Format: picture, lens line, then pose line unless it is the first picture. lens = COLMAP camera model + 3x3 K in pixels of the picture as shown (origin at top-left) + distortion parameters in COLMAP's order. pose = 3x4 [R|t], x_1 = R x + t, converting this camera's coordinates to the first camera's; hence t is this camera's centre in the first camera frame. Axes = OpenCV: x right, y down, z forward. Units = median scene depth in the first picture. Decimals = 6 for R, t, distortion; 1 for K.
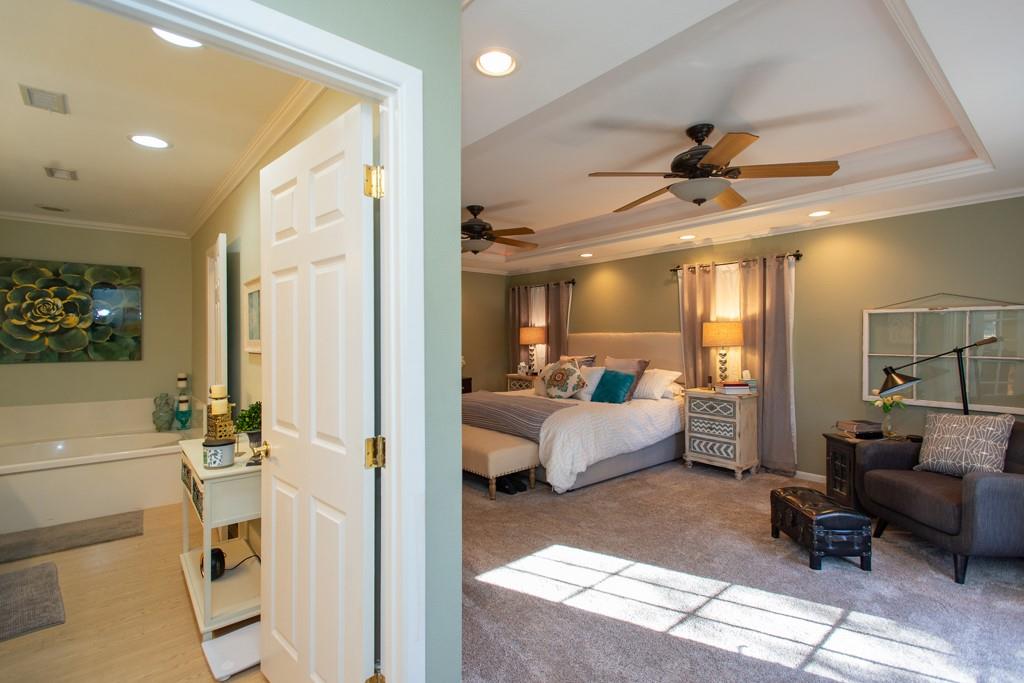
lens RADIAL K [[483.1, 0, 518.3], [0, 483.1, 337.4], [0, 0, 1]] dist [0.028466, 0.000567]
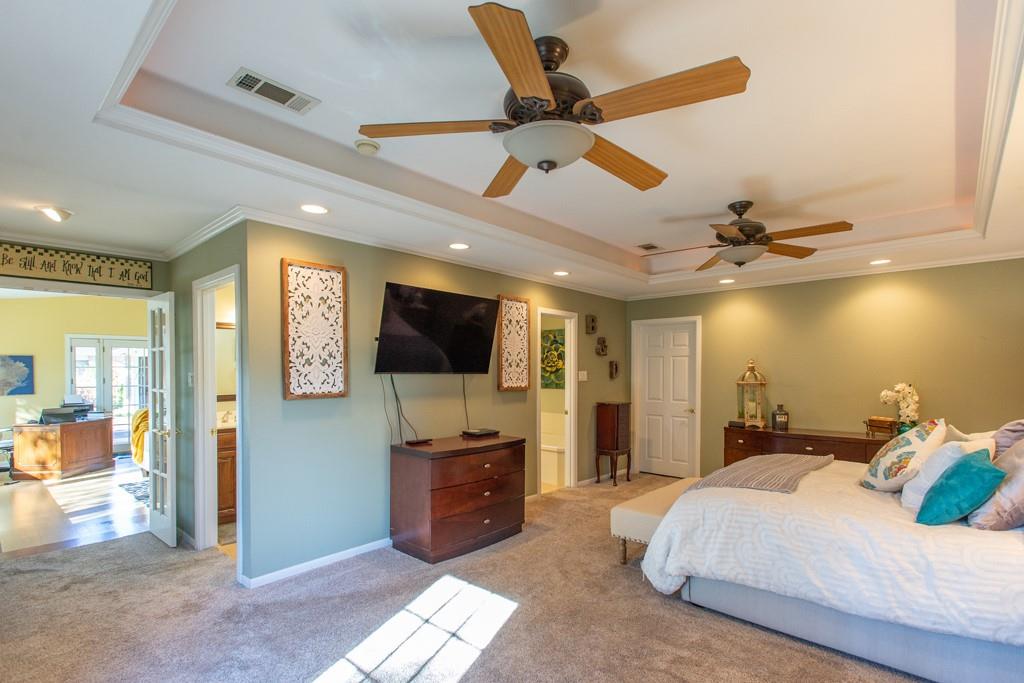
lens RADIAL K [[483.1, 0, 501.0], [0, 483.1, 373.9], [0, 0, 1]] dist [0.028466, 0.000567]
pose [[0.132969, 0.003766, -0.991113, 0.696715], [-0.000973, 0.999993, 0.003669, -0.007027], [0.991120, 0.000477, 0.132972, 0.599908]]
